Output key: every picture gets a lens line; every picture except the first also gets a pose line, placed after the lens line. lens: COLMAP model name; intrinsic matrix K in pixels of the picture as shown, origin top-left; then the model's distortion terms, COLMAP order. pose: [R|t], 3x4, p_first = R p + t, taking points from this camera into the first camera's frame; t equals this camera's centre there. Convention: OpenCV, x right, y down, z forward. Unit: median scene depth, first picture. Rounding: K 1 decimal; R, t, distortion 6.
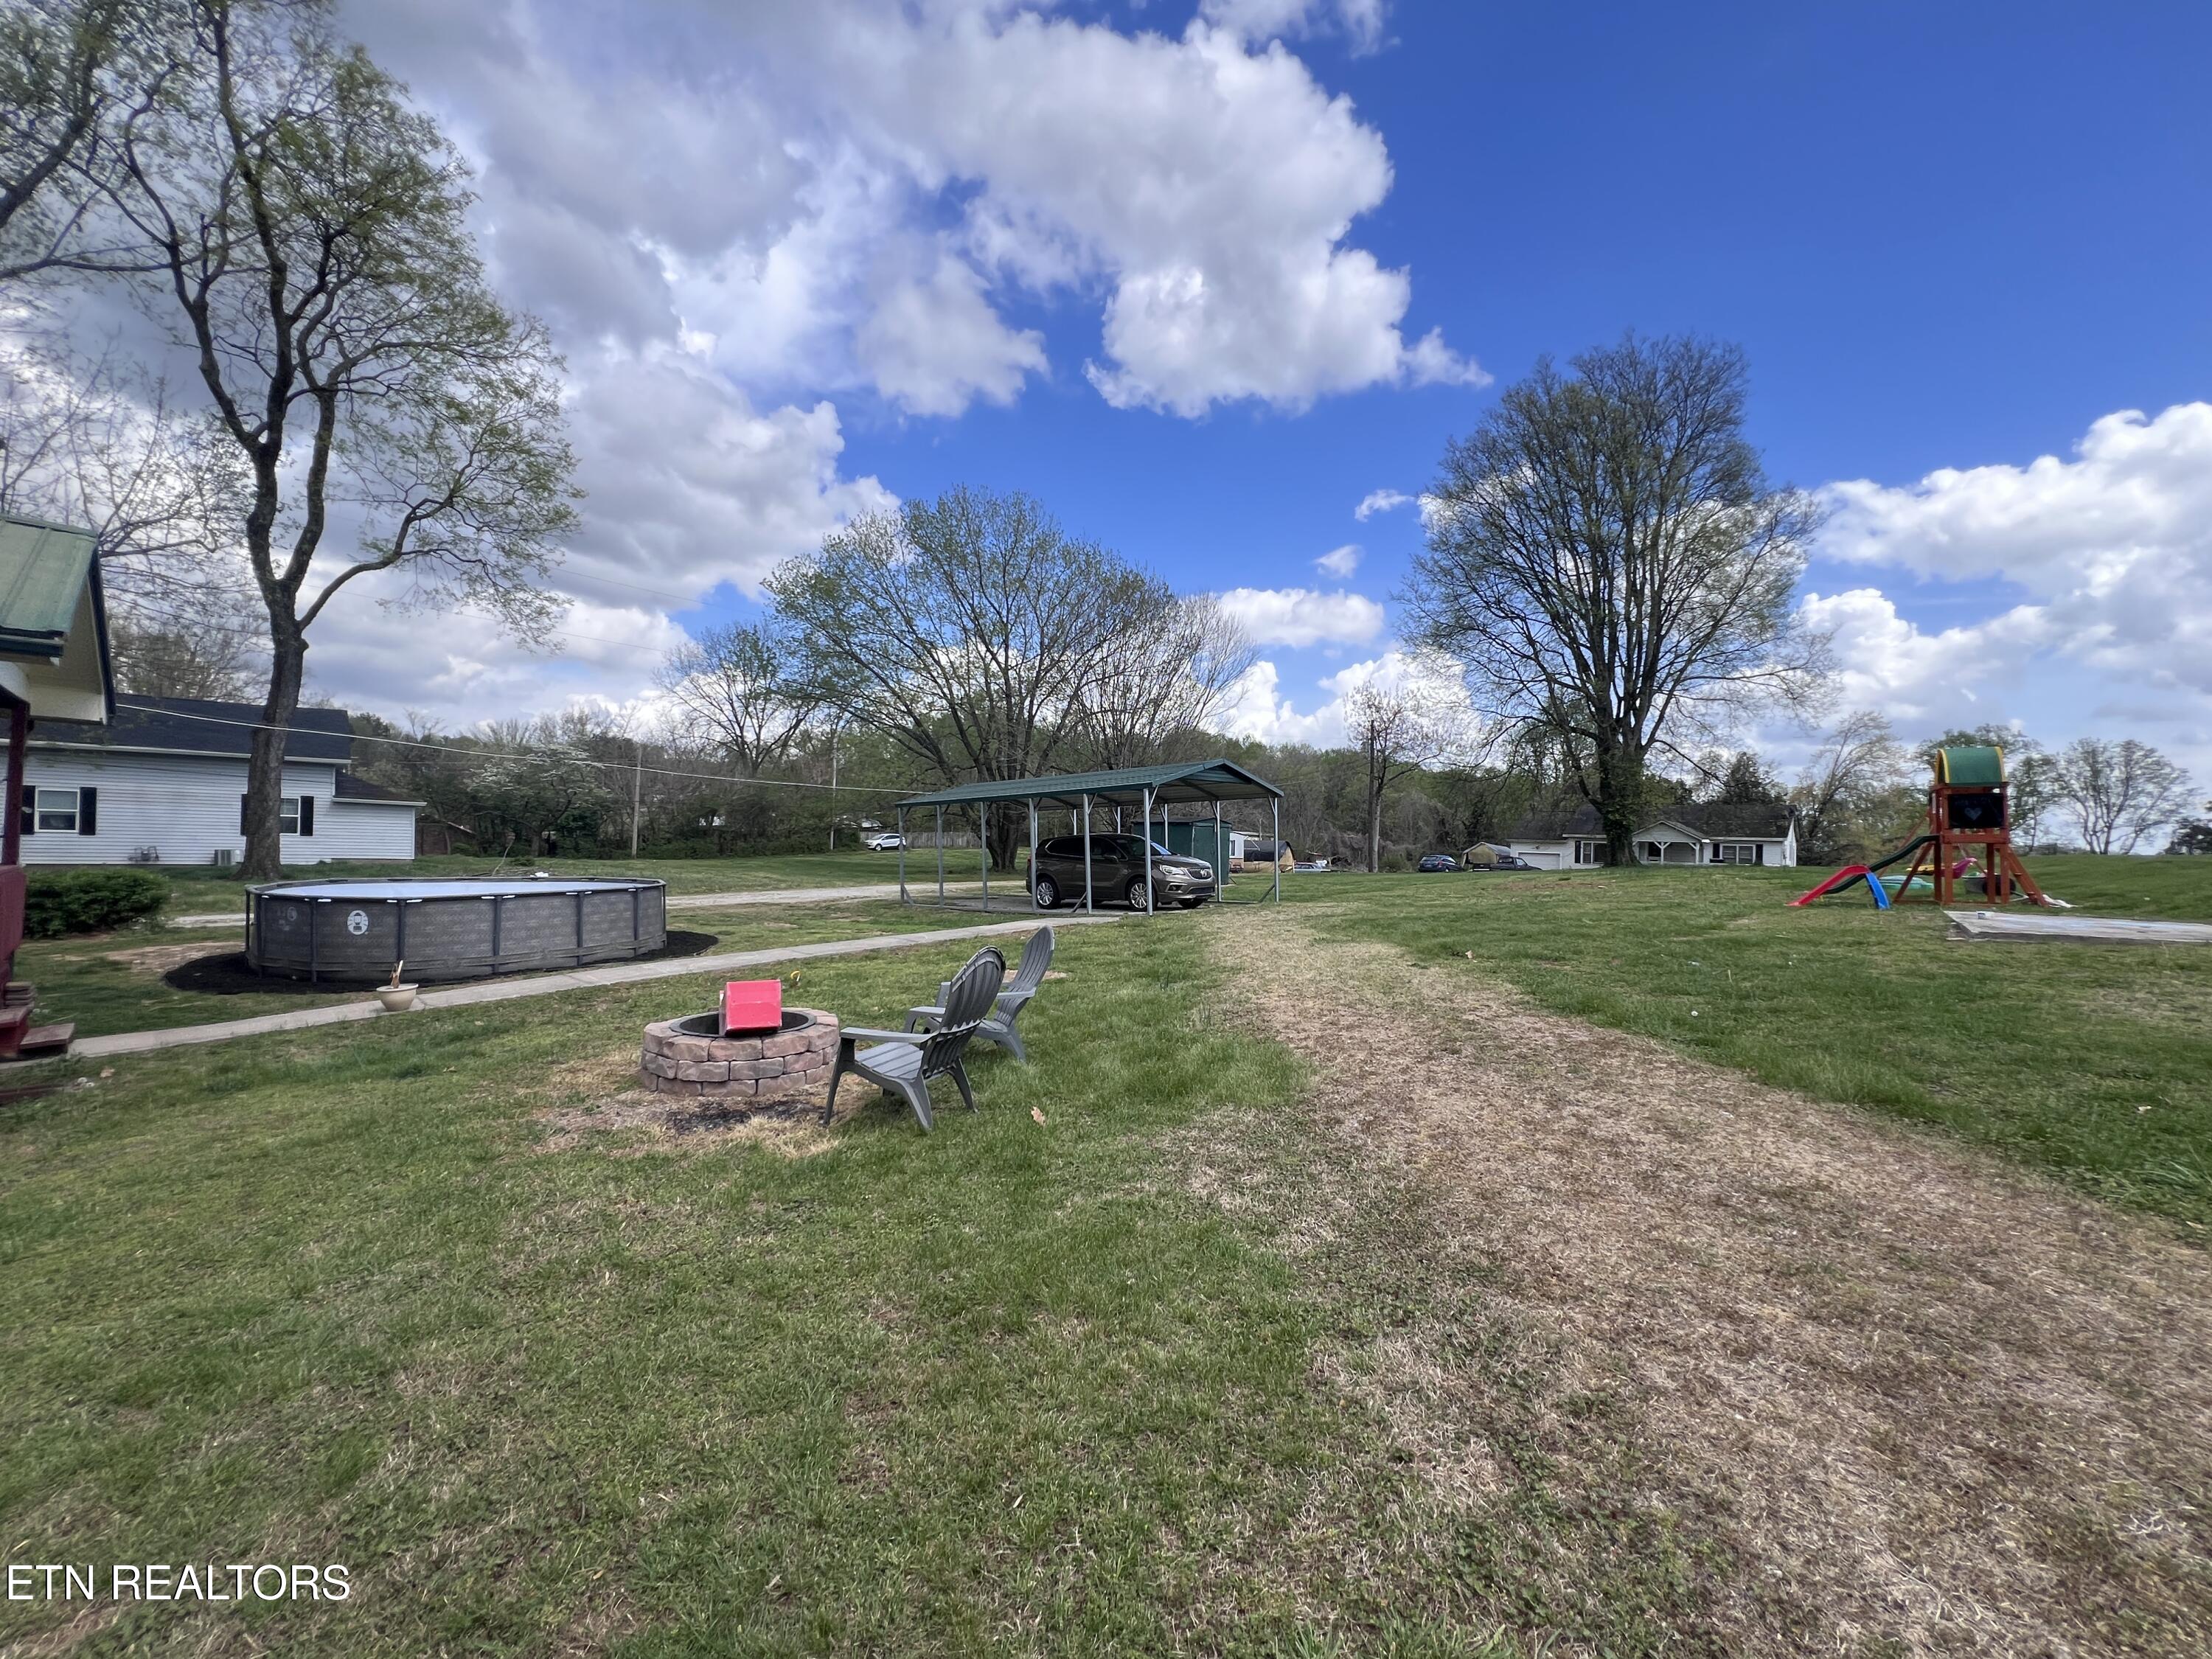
lens RADIAL K [[886.5, 0, 1105.7], [0, 886.5, 829.9], [0, 0, 1]] dist [-0.000440, 0.000602]
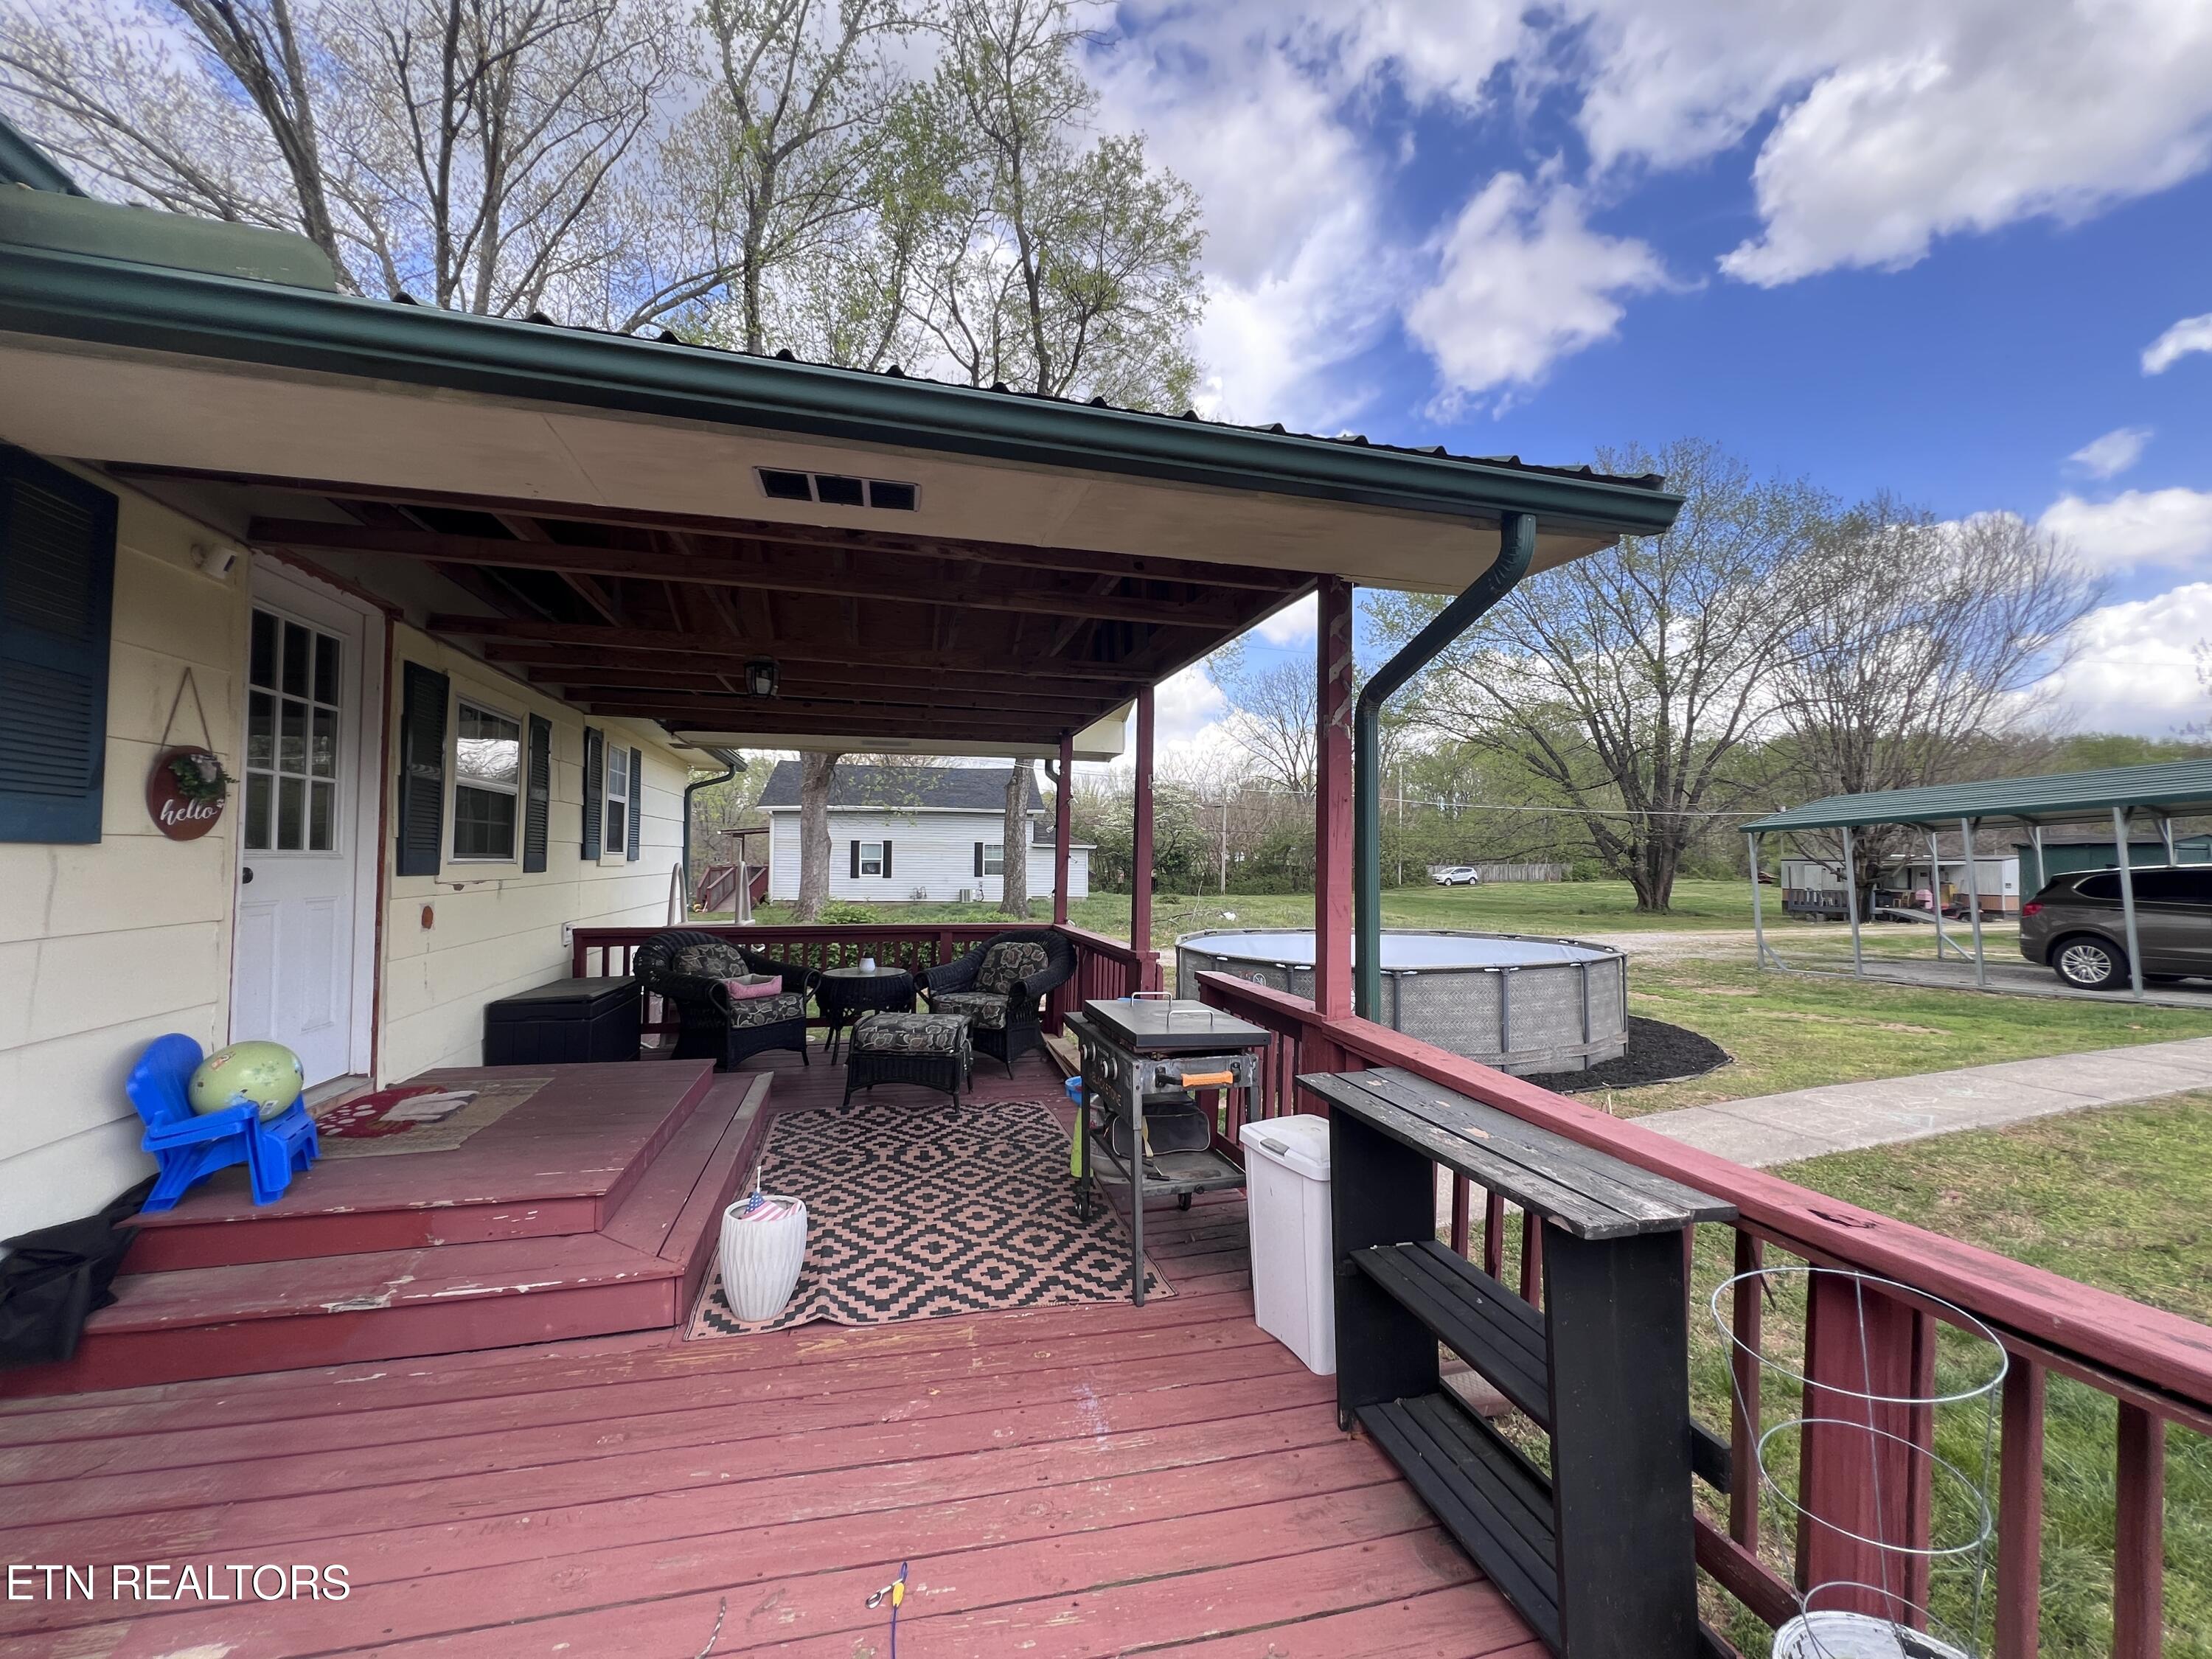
lens RADIAL K [[886.5, 0, 1101.4], [0, 886.5, 825.5], [0, 0, 1]] dist [-0.000440, 0.000602]
pose [[0.849060, -0.039415, -0.526825, -0.143487], [0.017151, 0.998744, -0.047082, -0.002915], [0.528019, 0.030940, 0.848669, 0.055121]]
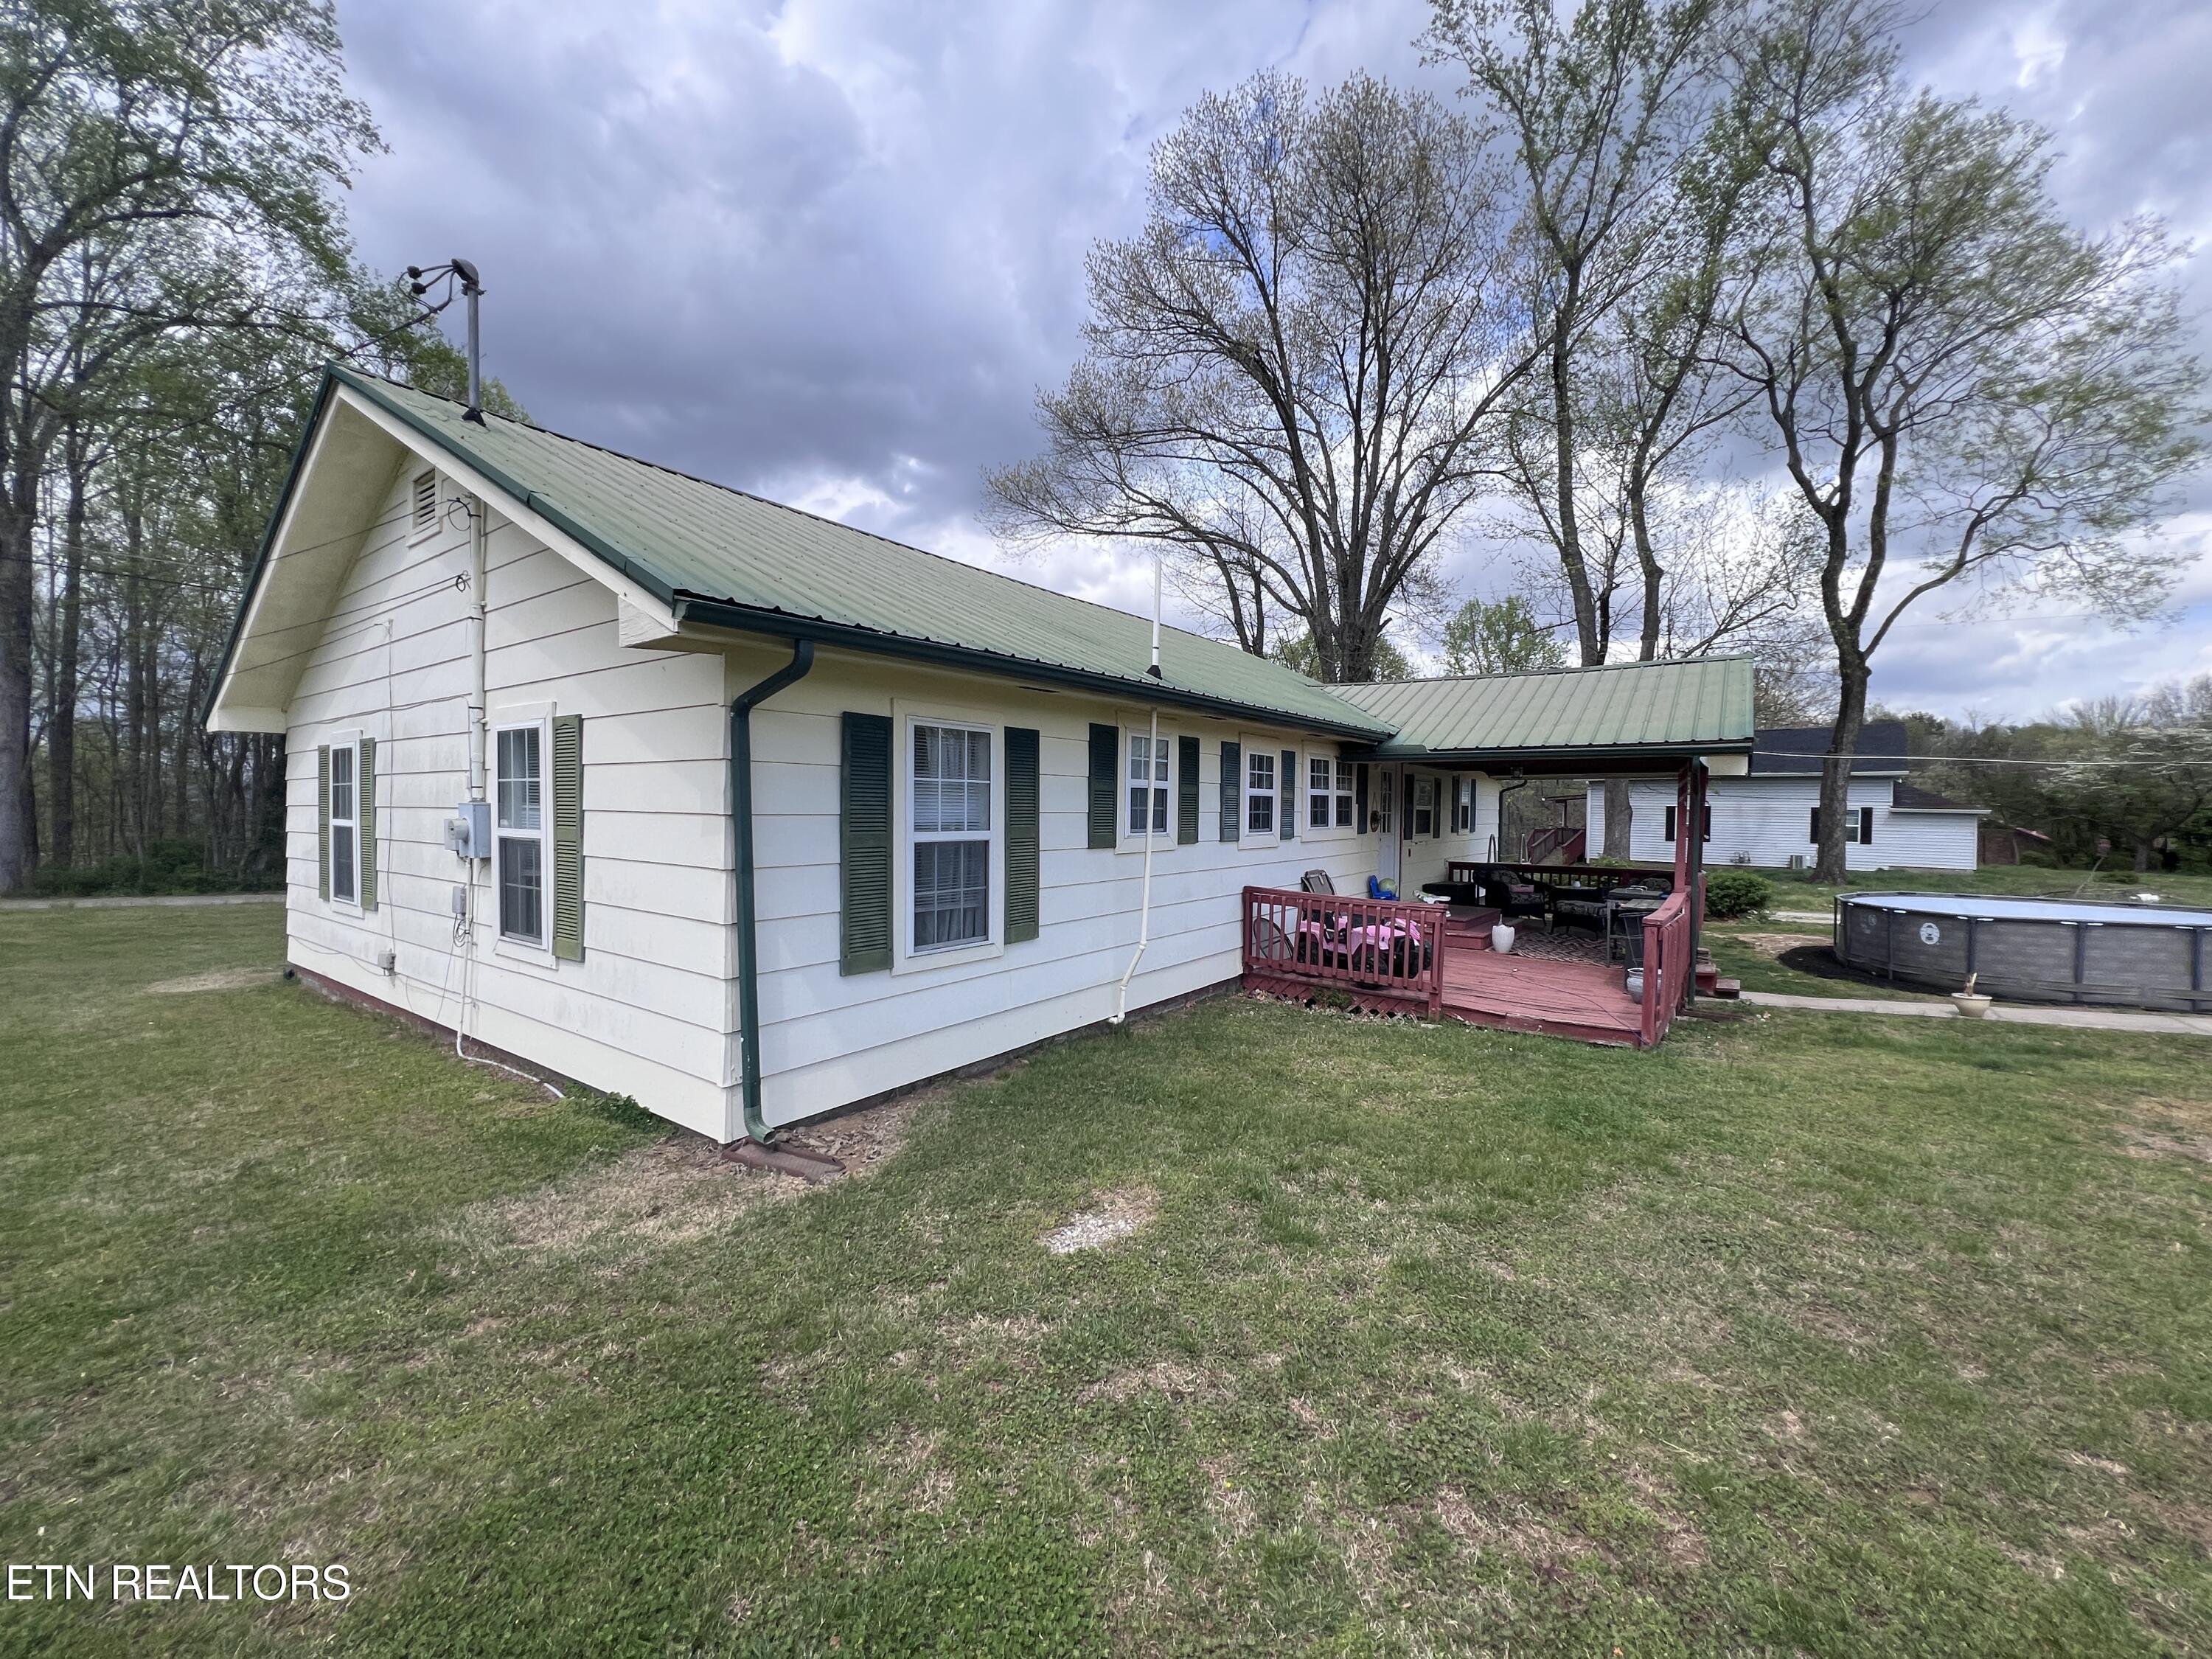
lens RADIAL K [[886.5, 0, 1106.5], [0, 886.5, 833.8], [0, 0, 1]] dist [-0.000440, 0.000602]
pose [[0.134551, 0.003305, -0.990901, 0.033206], [-0.001111, 0.999994, 0.003185, -0.006167], [0.990906, 0.000672, 0.134554, -0.047092]]
